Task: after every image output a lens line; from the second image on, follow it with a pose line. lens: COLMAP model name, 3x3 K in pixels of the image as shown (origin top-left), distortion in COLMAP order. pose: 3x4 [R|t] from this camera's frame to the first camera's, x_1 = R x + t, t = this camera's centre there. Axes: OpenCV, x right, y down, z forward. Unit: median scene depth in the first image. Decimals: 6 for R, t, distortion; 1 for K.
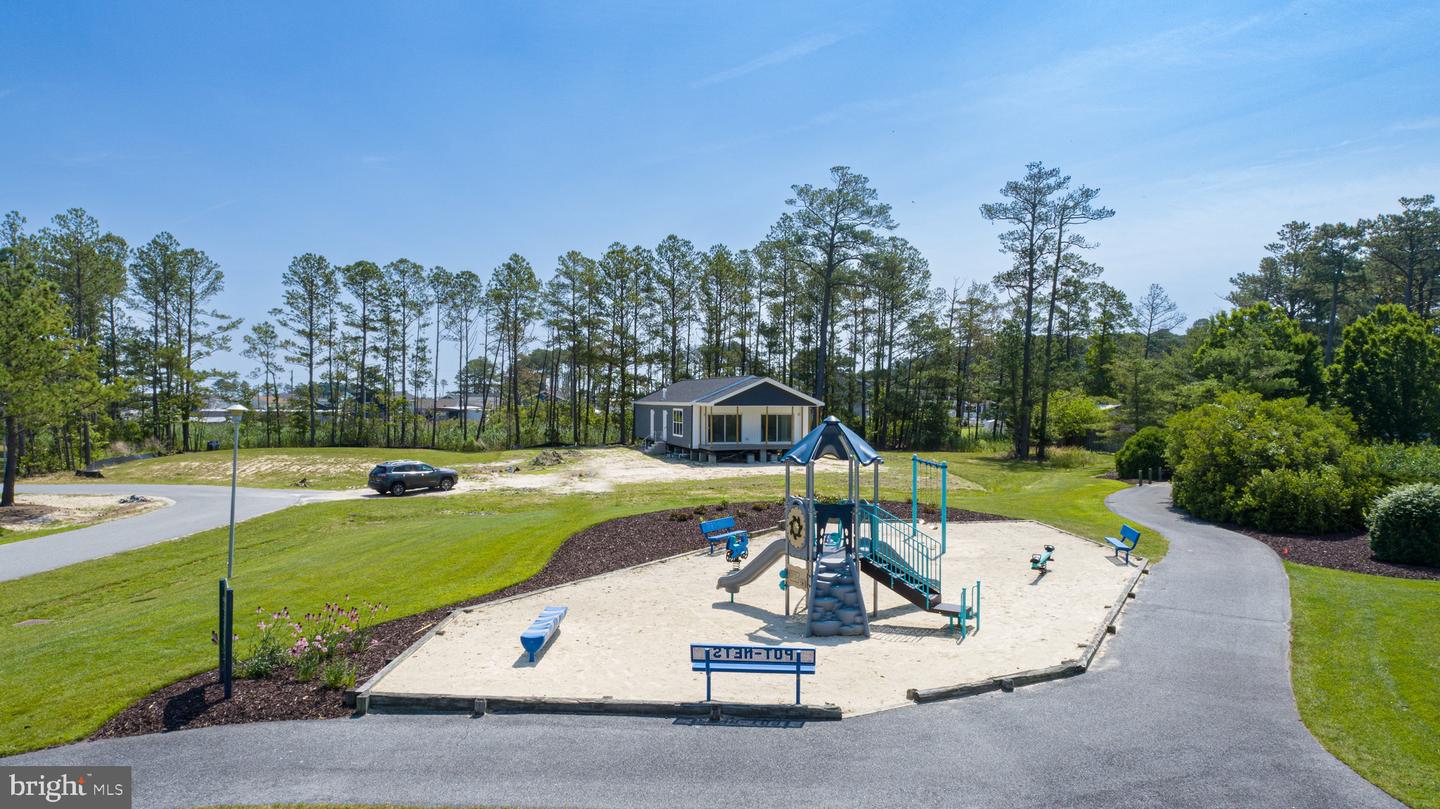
lens RADIAL K [[964.8, 0, 712.5], [0, 964.8, 403.9], [0, 0, 1]] dist [-0.013844, 0.012621]
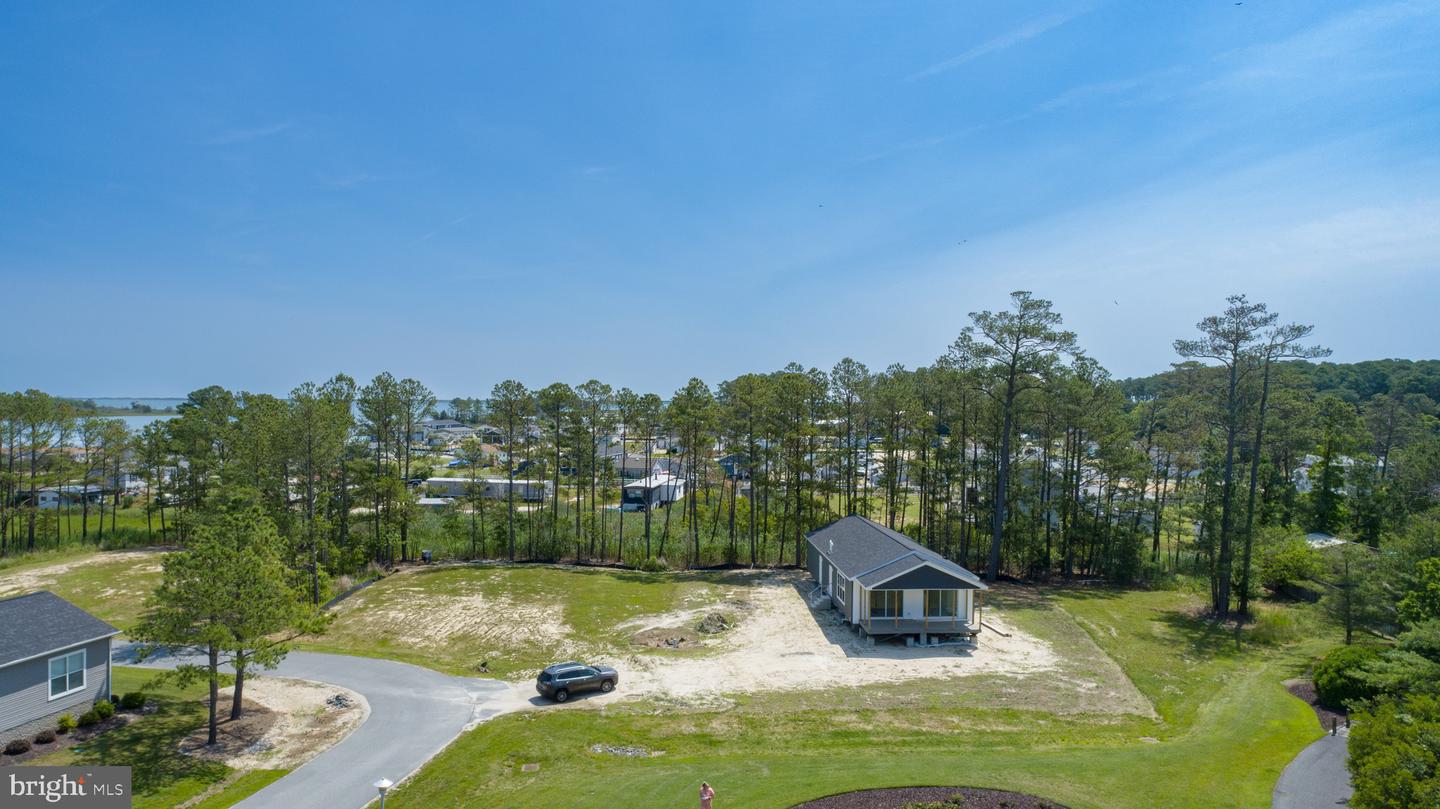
lens RADIAL K [[964.8, 0, 712.8], [0, 964.8, 402.0], [0, 0, 1]] dist [-0.013844, 0.012621]
pose [[0.977029, 0.003437, -0.213078, 0.038788], [-0.003944, 0.999990, -0.001954, -0.141116], [0.213069, 0.002750, 0.977033, -0.010770]]
